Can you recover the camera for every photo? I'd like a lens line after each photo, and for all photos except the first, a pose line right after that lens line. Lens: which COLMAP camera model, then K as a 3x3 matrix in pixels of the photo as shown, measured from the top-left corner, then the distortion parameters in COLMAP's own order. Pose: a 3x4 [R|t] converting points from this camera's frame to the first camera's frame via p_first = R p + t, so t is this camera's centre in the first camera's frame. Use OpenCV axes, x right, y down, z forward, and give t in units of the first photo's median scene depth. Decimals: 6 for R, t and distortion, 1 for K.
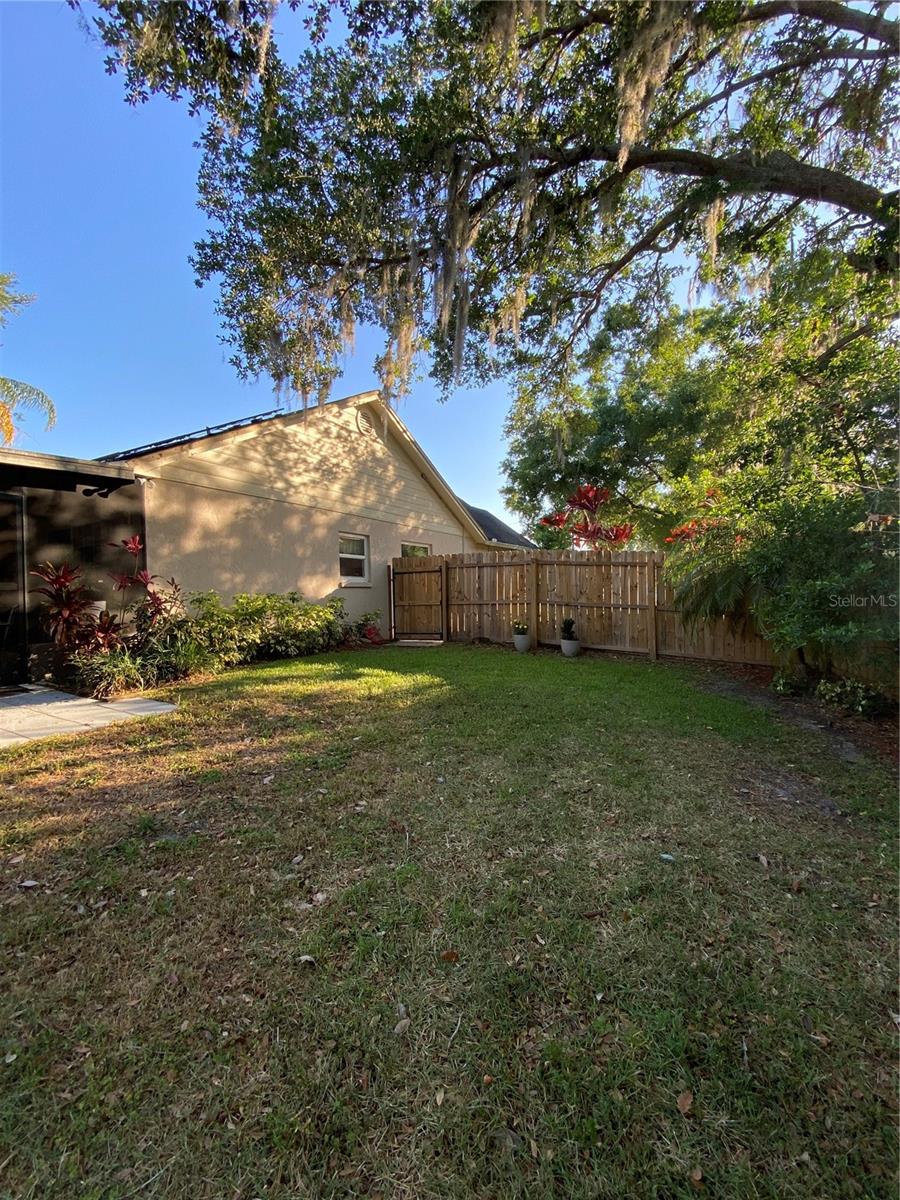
lens RADIAL K [[524.6, 0, 448.4], [0, 524.6, 599.1], [0, 0, 1]] dist [0.000900, 0.000169]
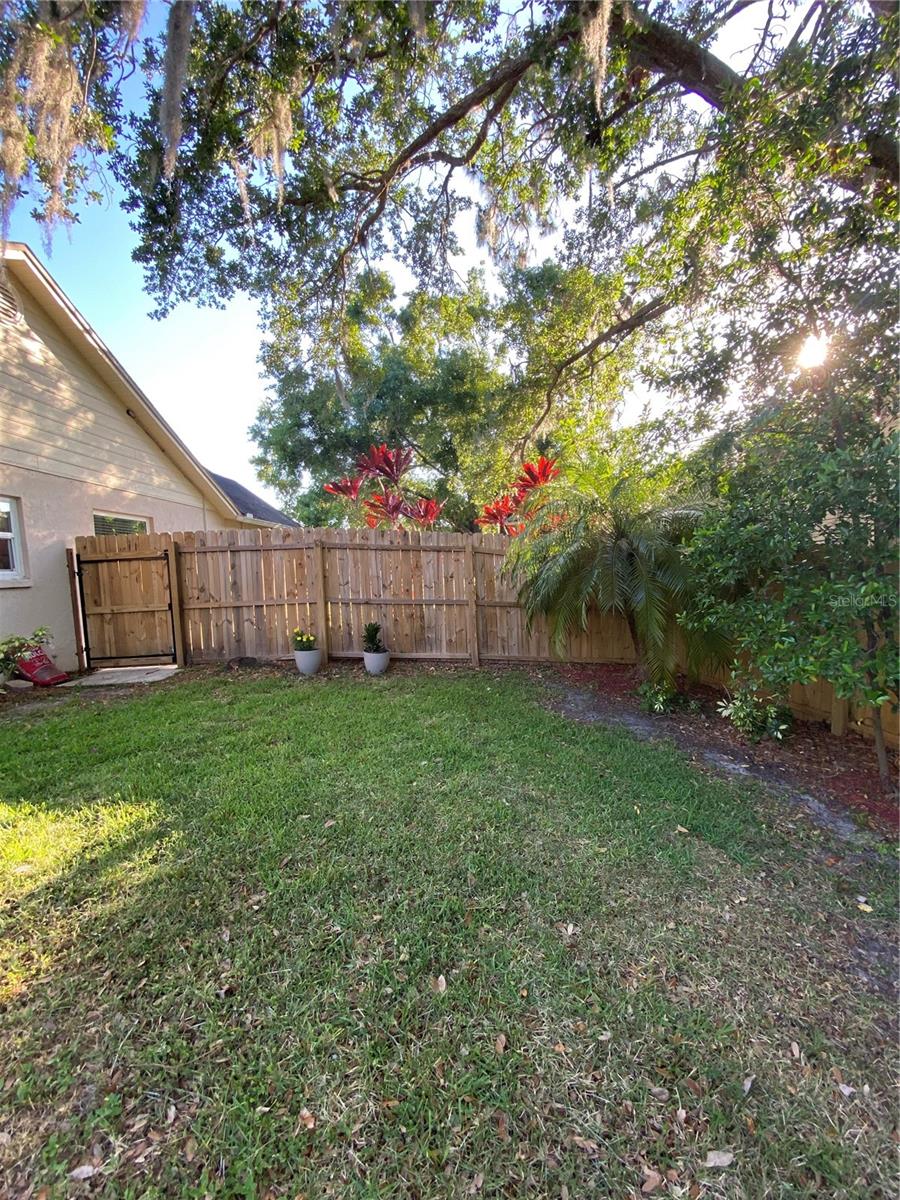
lens RADIAL K [[483.6, 0, 450.4], [0, 483.6, 605.6], [0, 0, 1]] dist [0.000928, -0.000795]
pose [[0.882099, -0.053410, 0.468027, 0.010398], [0.027130, 0.997662, 0.062718, -0.021948], [-0.470282, -0.042626, 0.881486, 0.303380]]
